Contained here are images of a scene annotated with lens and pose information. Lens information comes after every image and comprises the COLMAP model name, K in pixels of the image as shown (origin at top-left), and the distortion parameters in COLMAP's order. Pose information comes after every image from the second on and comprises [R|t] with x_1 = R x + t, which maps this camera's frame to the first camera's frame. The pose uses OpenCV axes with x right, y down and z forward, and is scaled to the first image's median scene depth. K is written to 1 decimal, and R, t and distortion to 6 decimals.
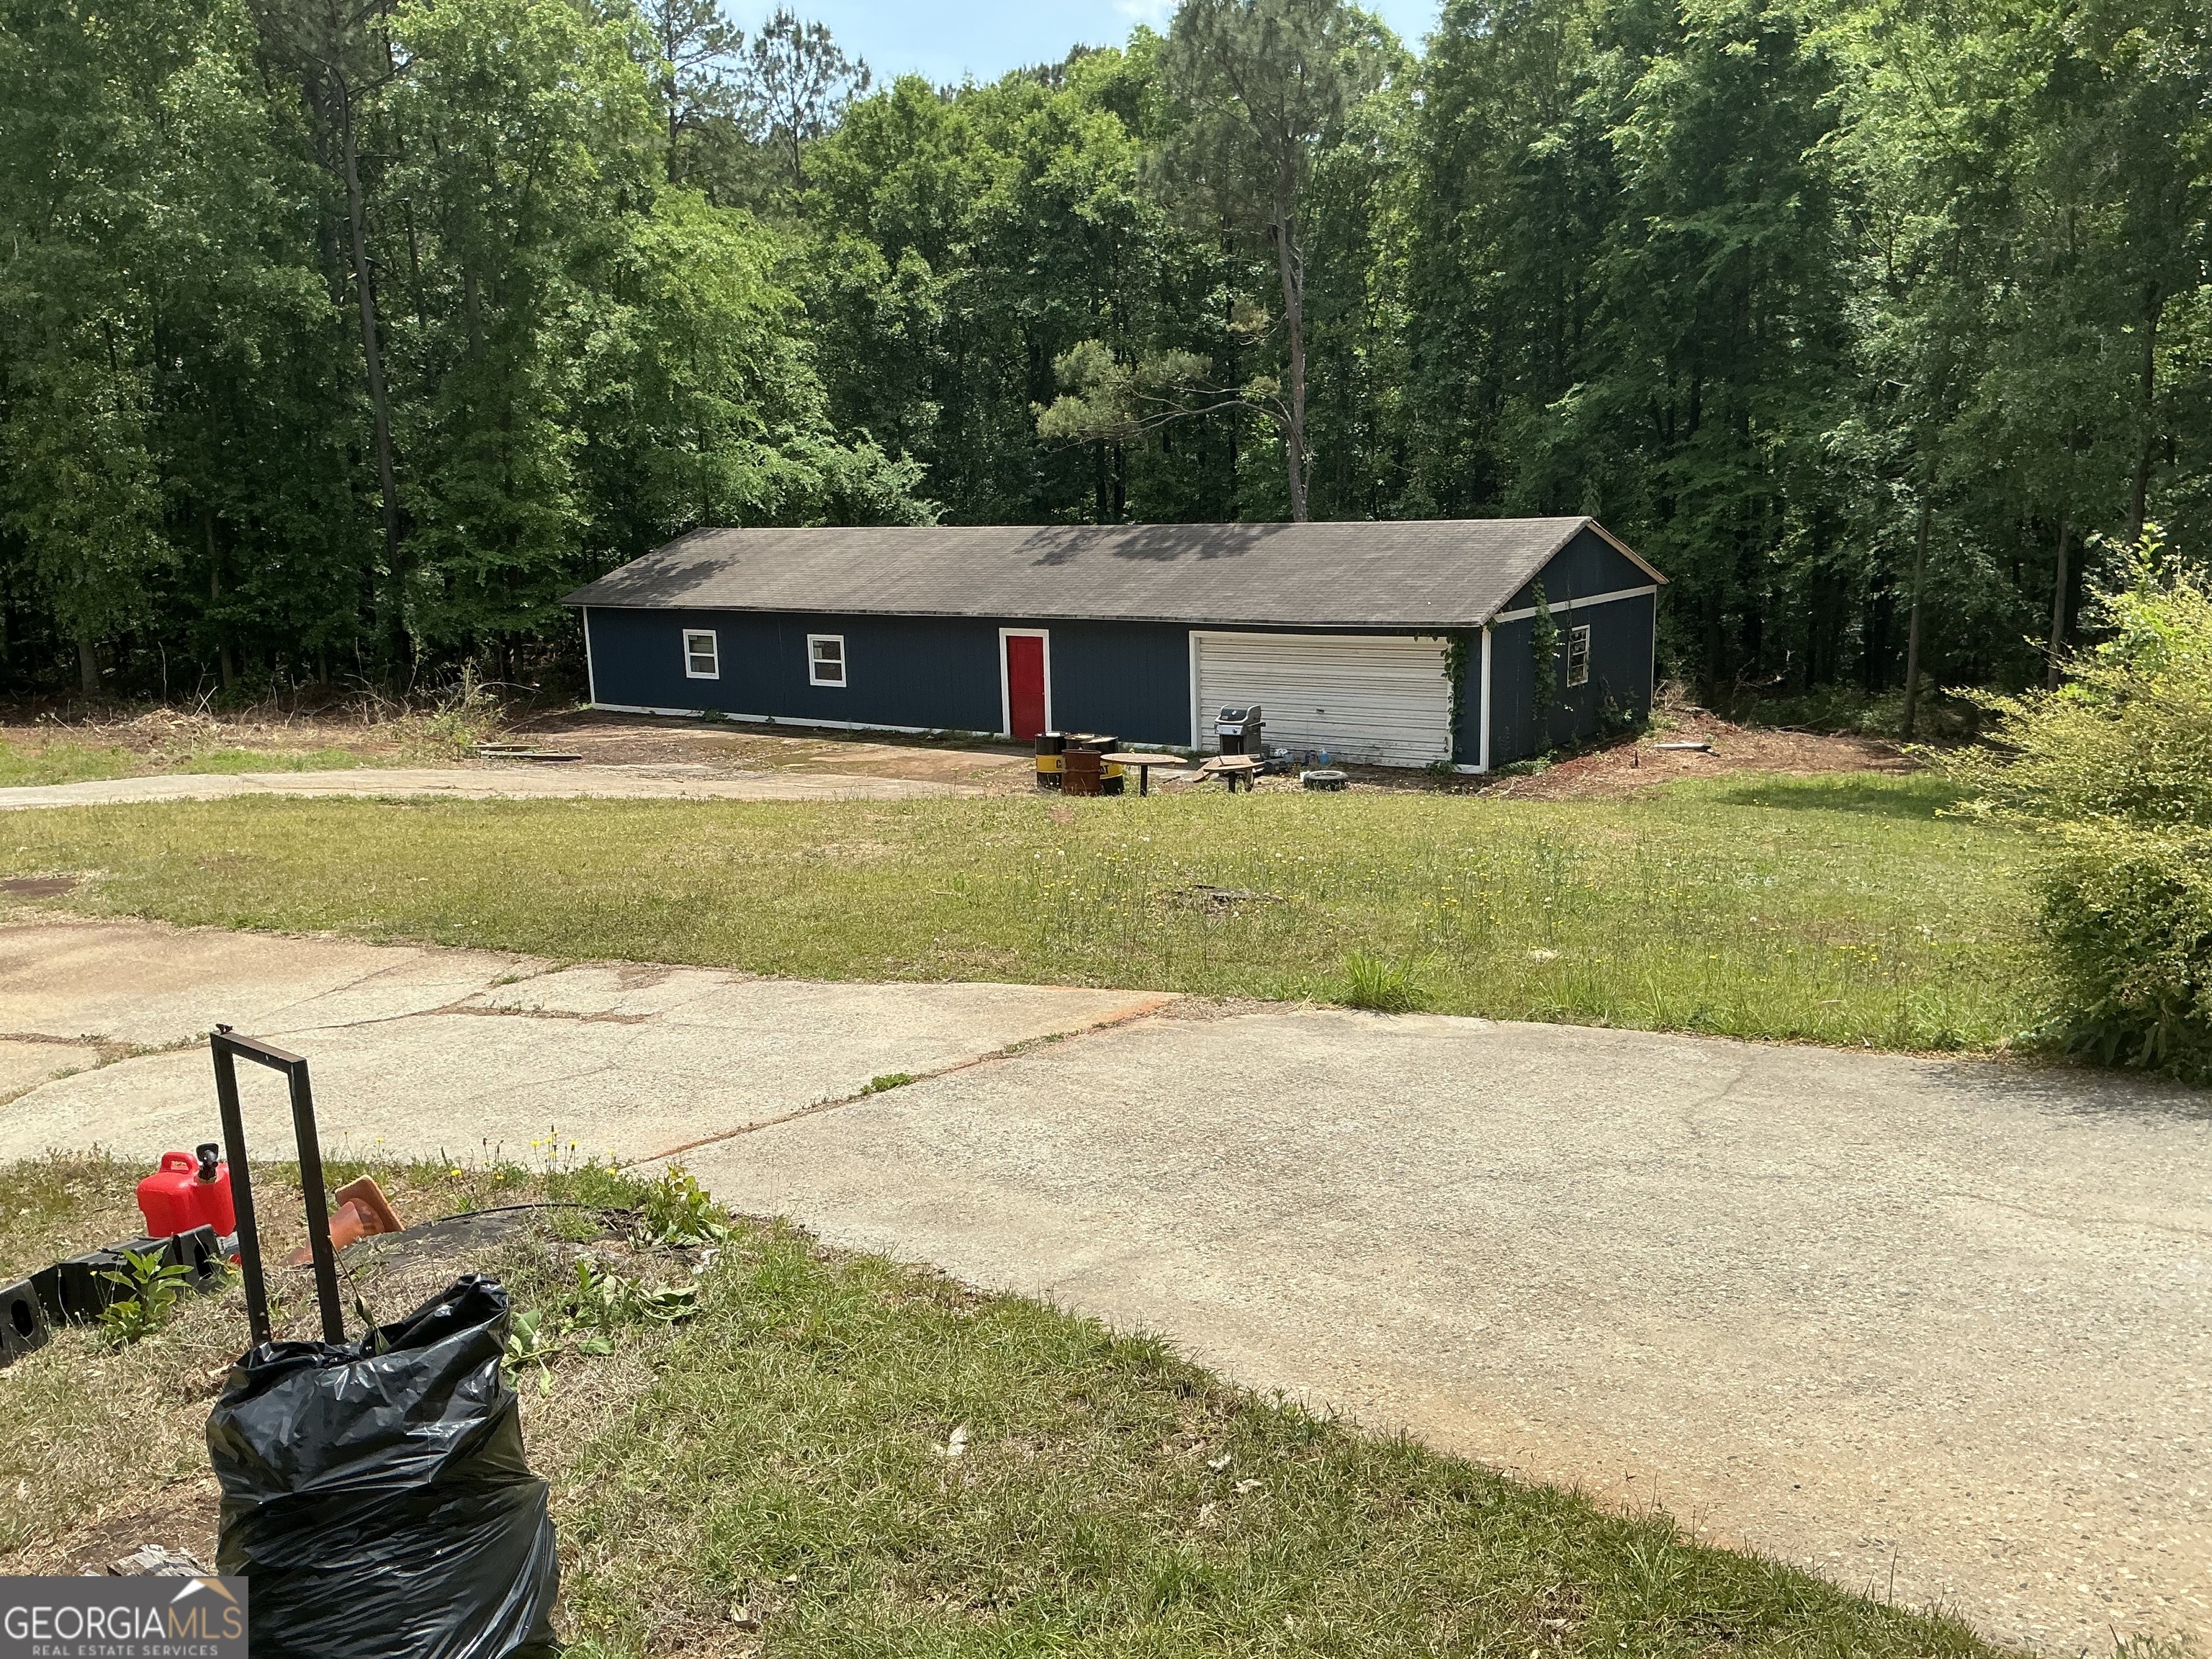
lens RADIAL K [[1824.7, 0, 1106.0], [0, 1824.7, 829.5], [0, 0, 1]] dist [0.067294, -0.120106]
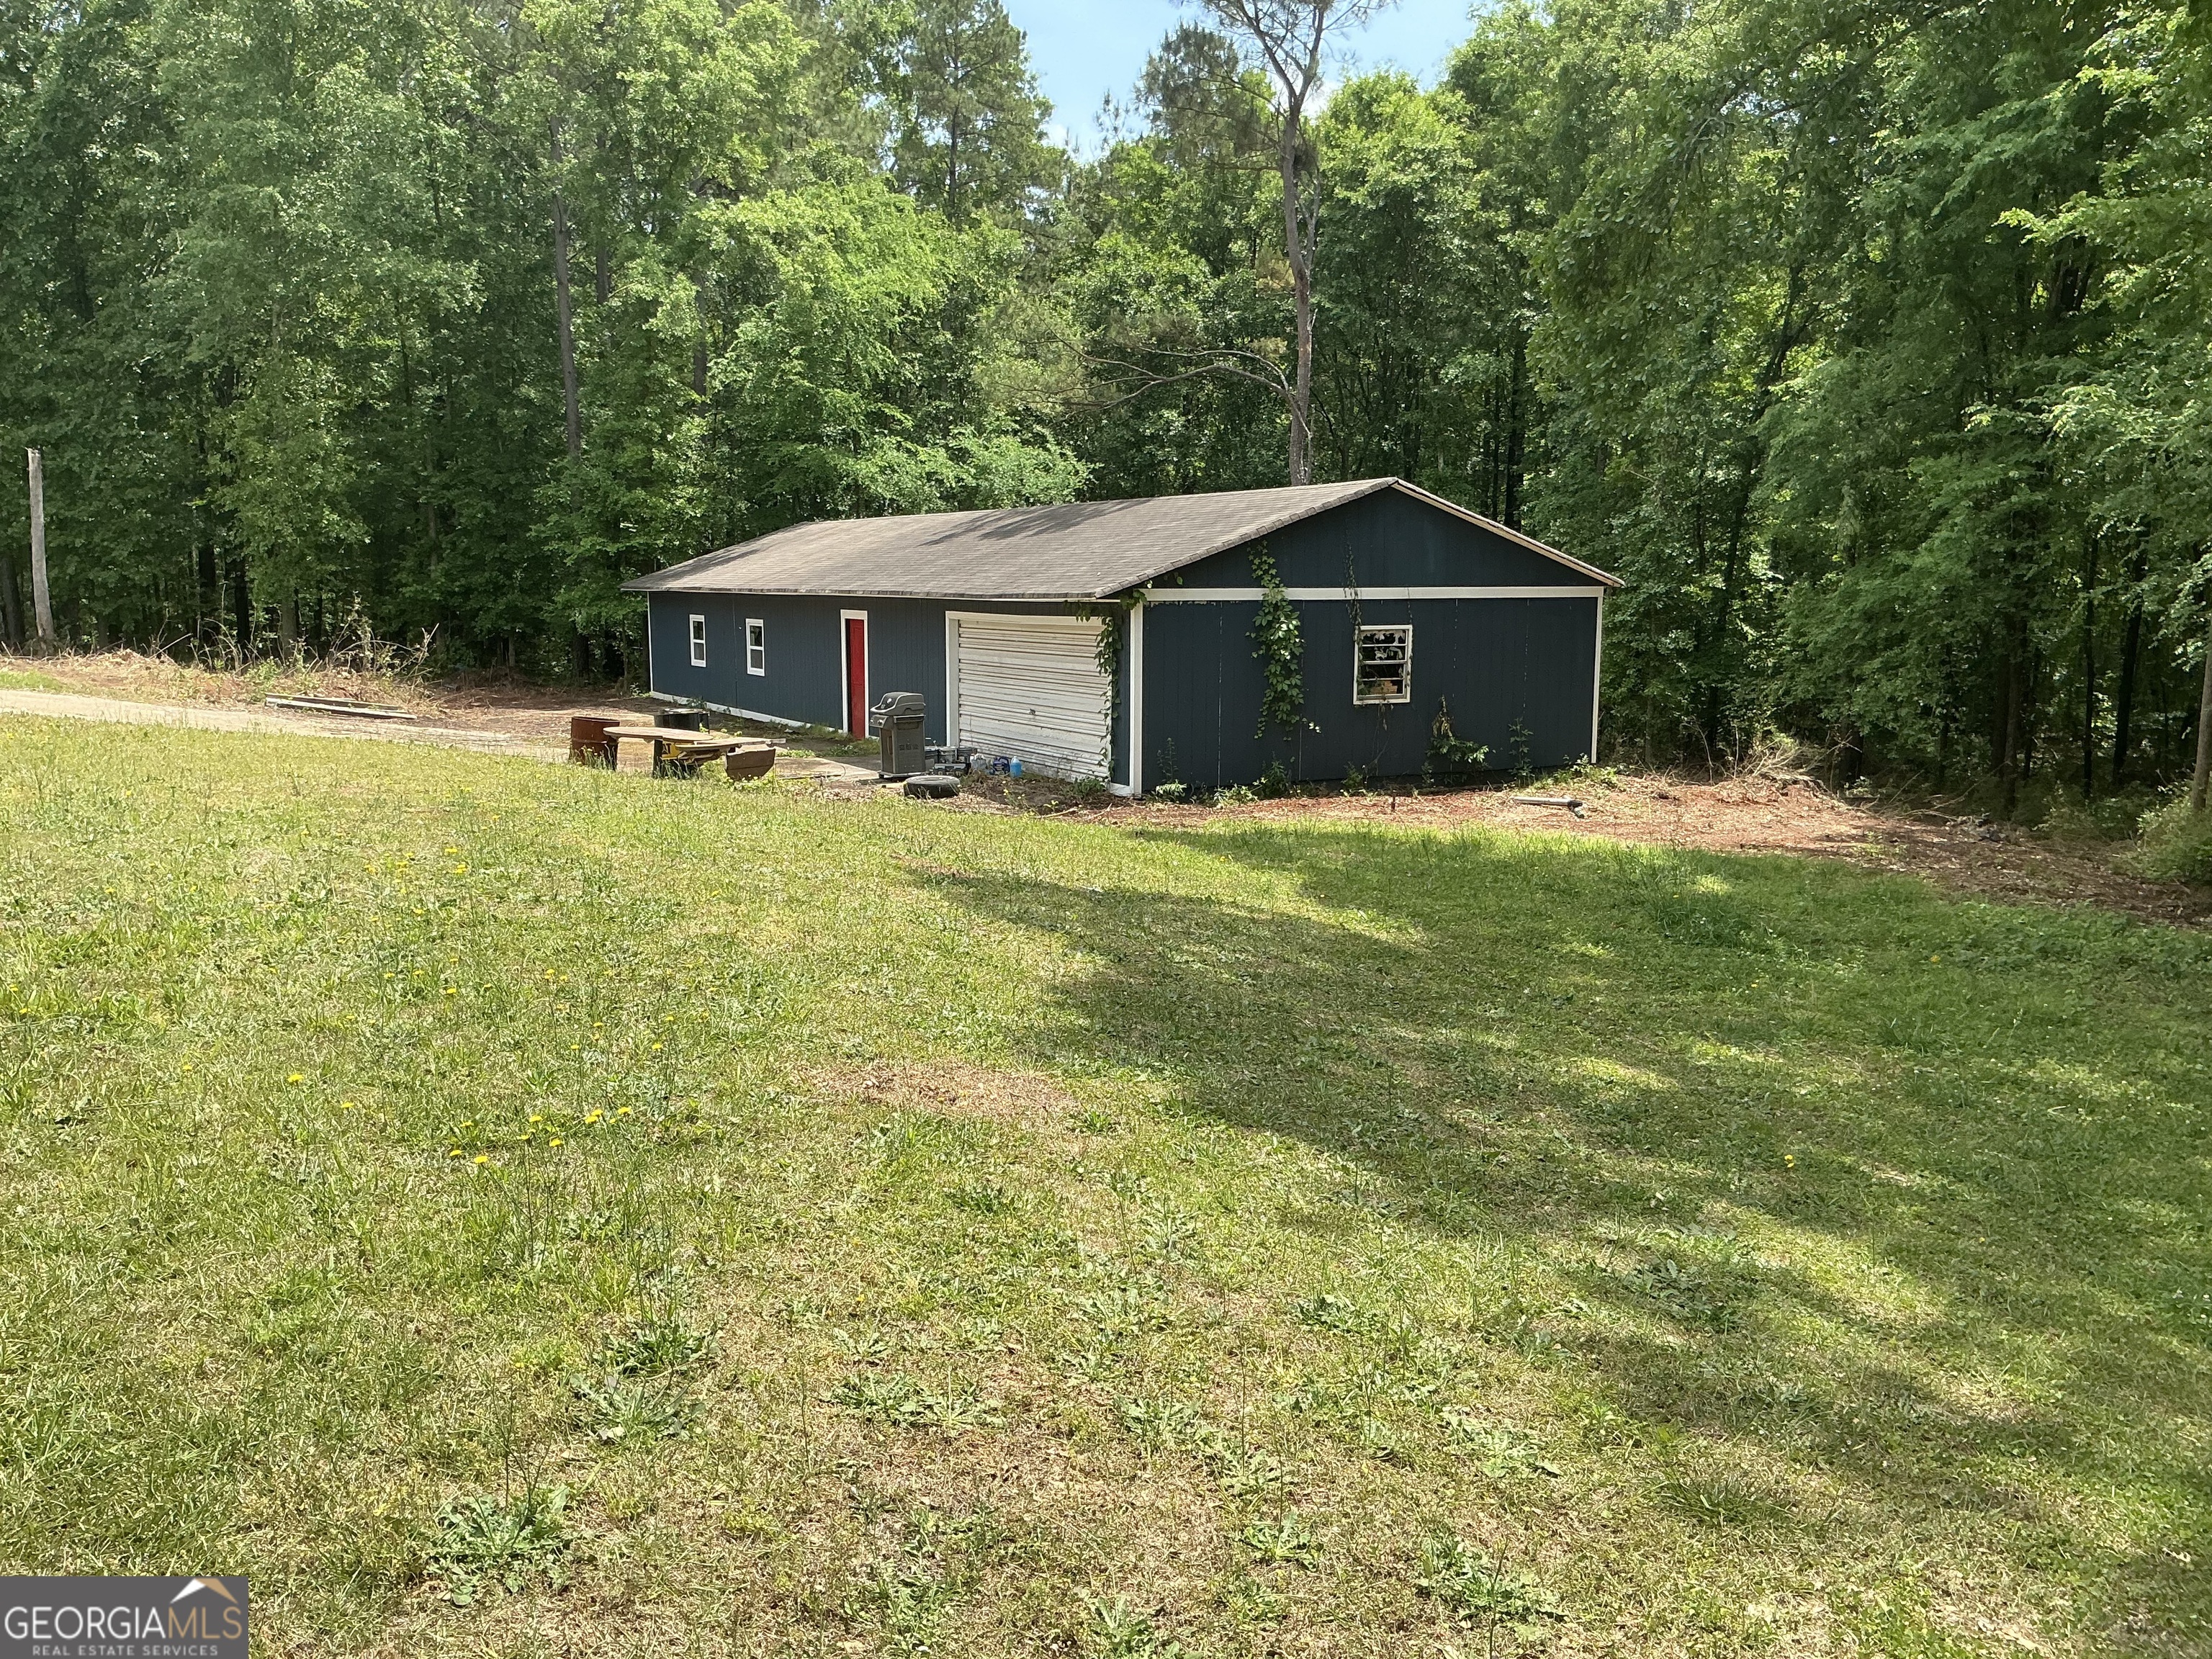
lens RADIAL K [[1824.7, 0, 1106.0], [0, 1824.7, 829.5], [0, 0, 1]] dist [0.067294, -0.120106]
pose [[0.901277, 0.088899, -0.424025, 0.475801], [-0.108457, 0.993854, -0.022162, 0.001229], [0.419449, 0.065962, 0.905379, 0.277960]]
